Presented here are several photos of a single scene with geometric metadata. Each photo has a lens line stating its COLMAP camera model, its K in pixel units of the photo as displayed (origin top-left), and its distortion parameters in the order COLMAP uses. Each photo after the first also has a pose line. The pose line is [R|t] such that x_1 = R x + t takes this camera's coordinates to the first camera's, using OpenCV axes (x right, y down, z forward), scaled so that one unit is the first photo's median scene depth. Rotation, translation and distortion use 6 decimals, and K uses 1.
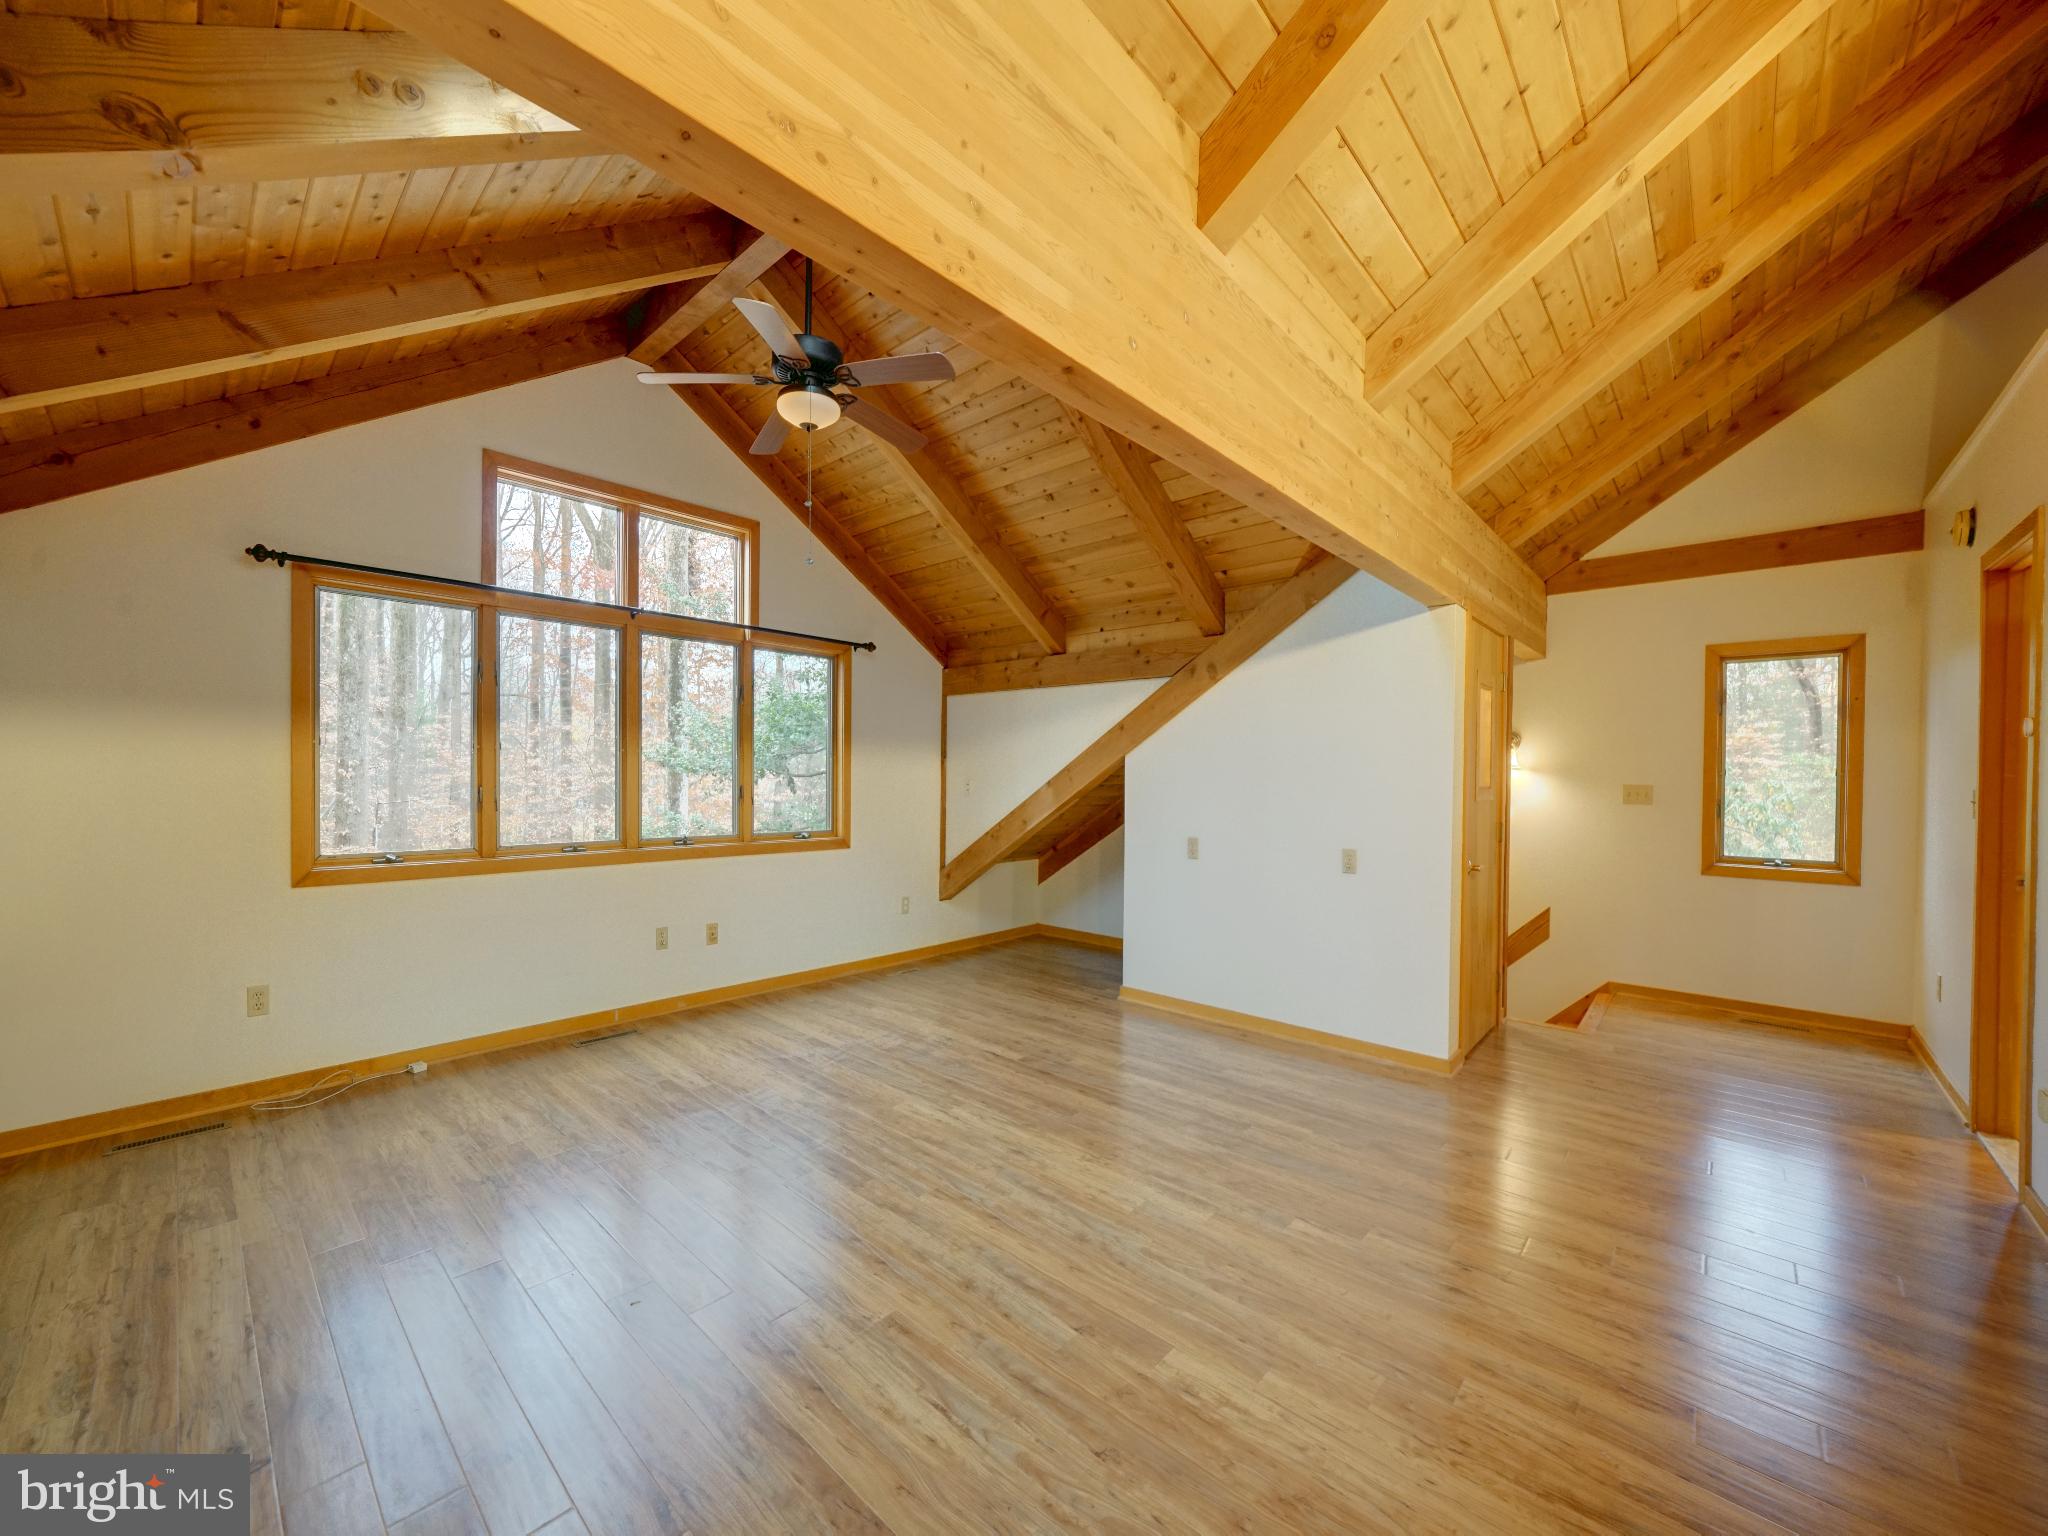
lens RADIAL K [[787.6, 0, 1024.0], [0, 787.6, 774.0], [0, 0, 1]] dist [0.000373, -0.000015]
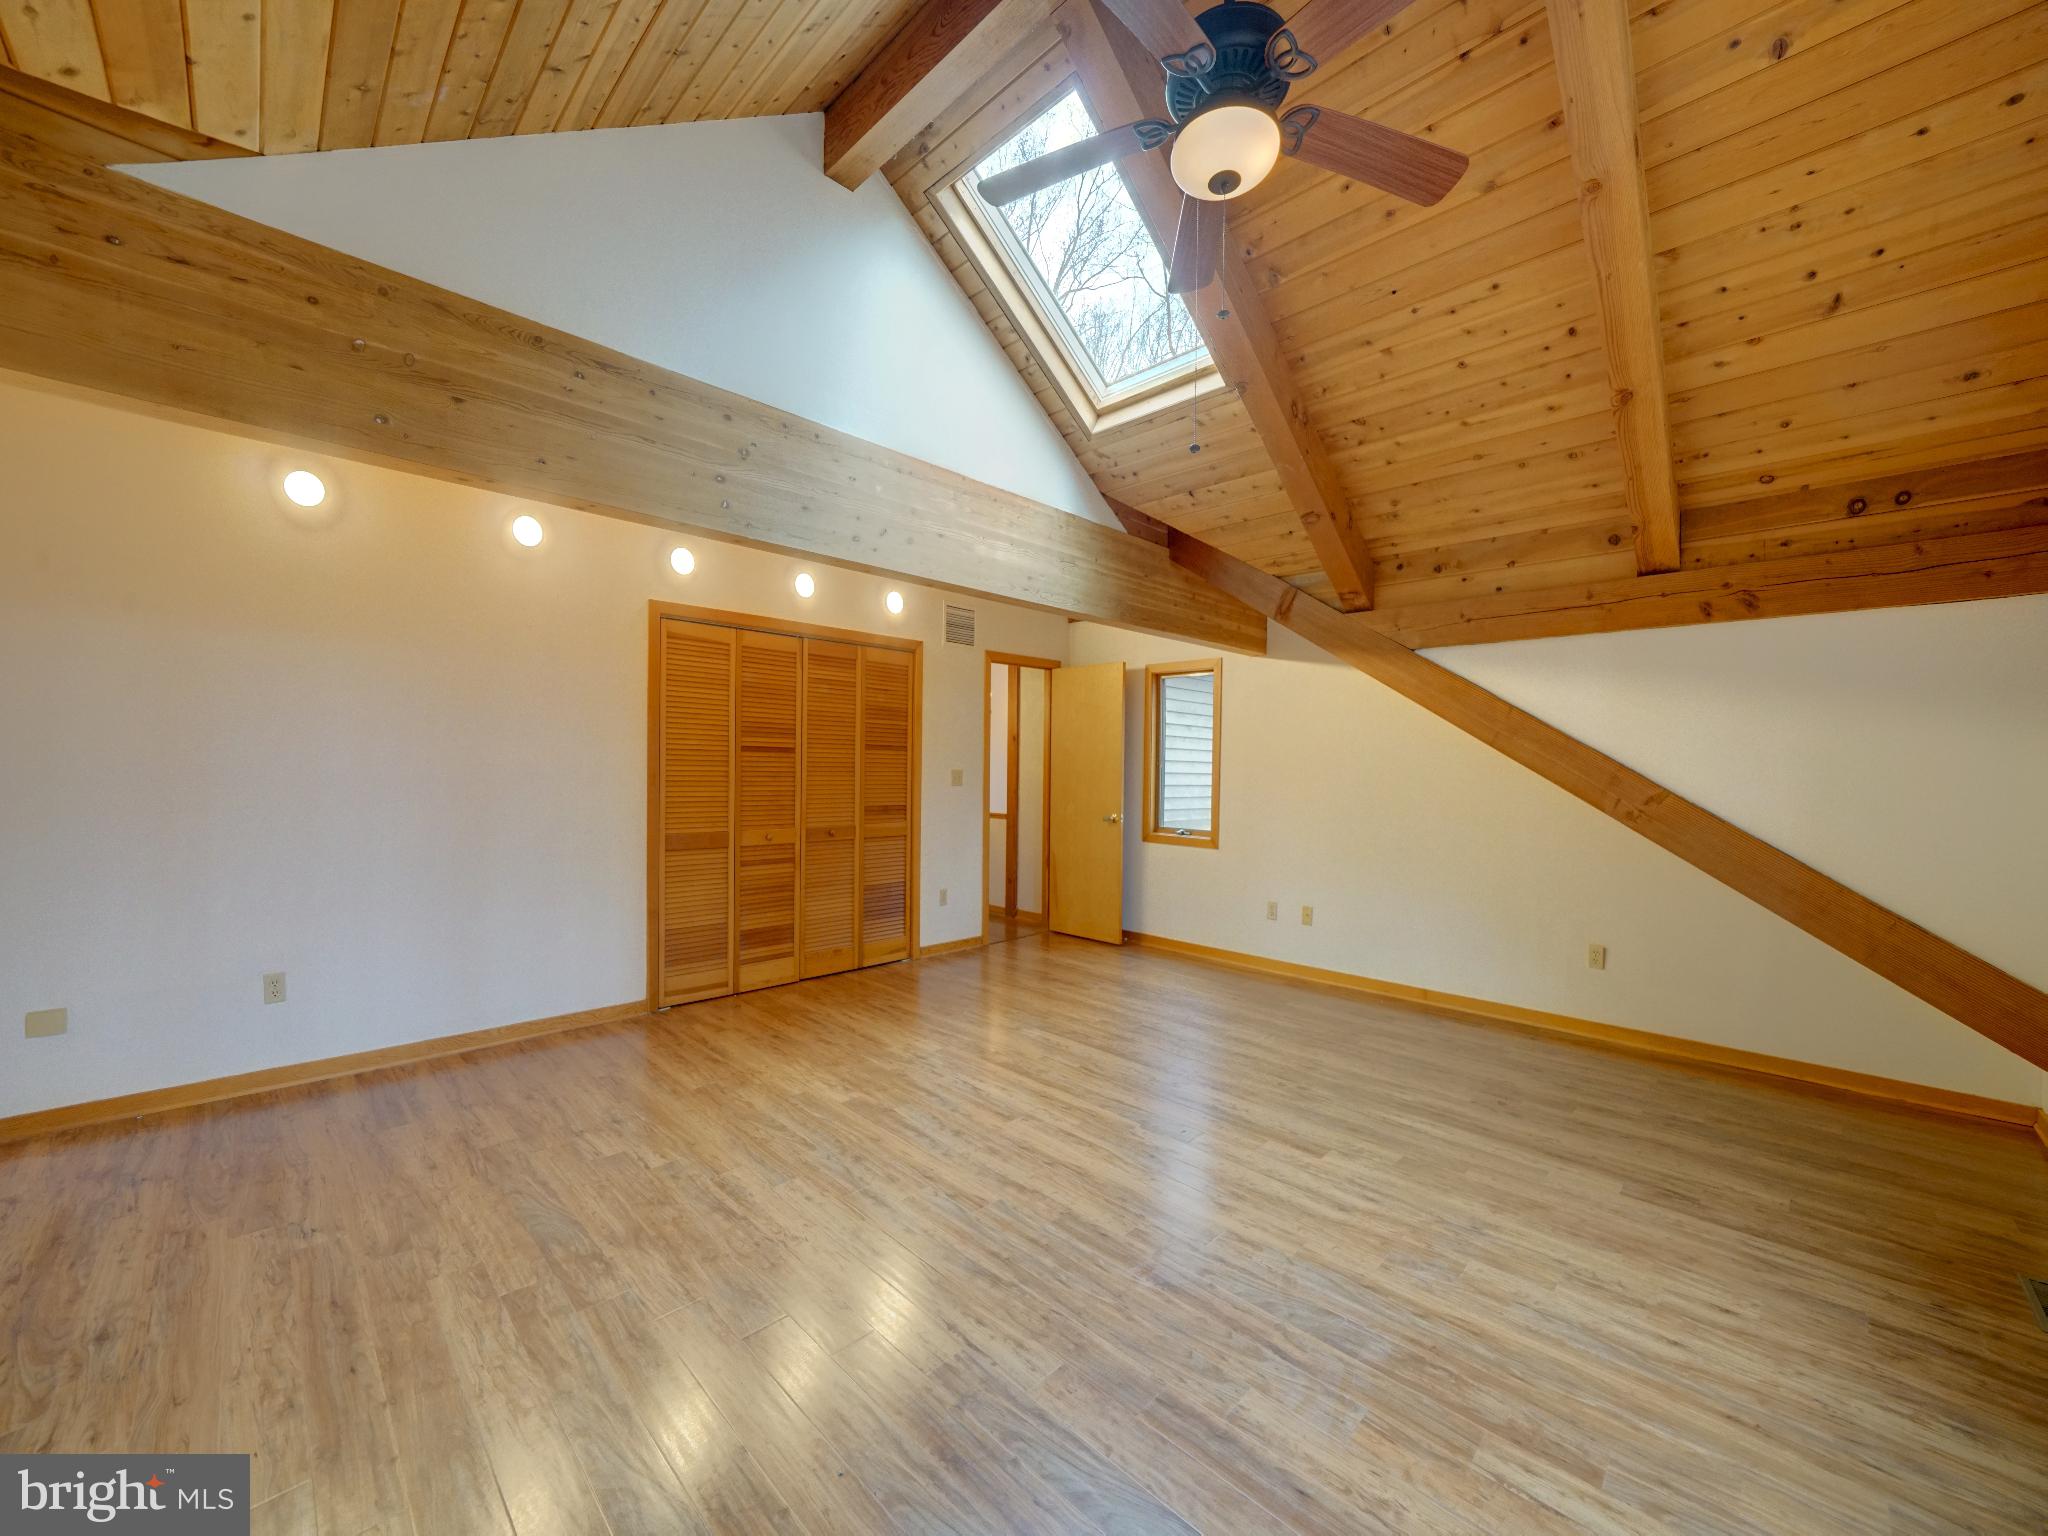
lens RADIAL K [[787.6, 0, 1023.4], [0, 787.6, 769.4], [0, 0, 1]] dist [0.000373, -0.000015]
pose [[-0.998469, -0.026410, 0.048595, -0.199625], [-0.026258, 0.999648, 0.003761, -0.003287], [-0.048678, 0.002480, -0.998811, 2.006067]]
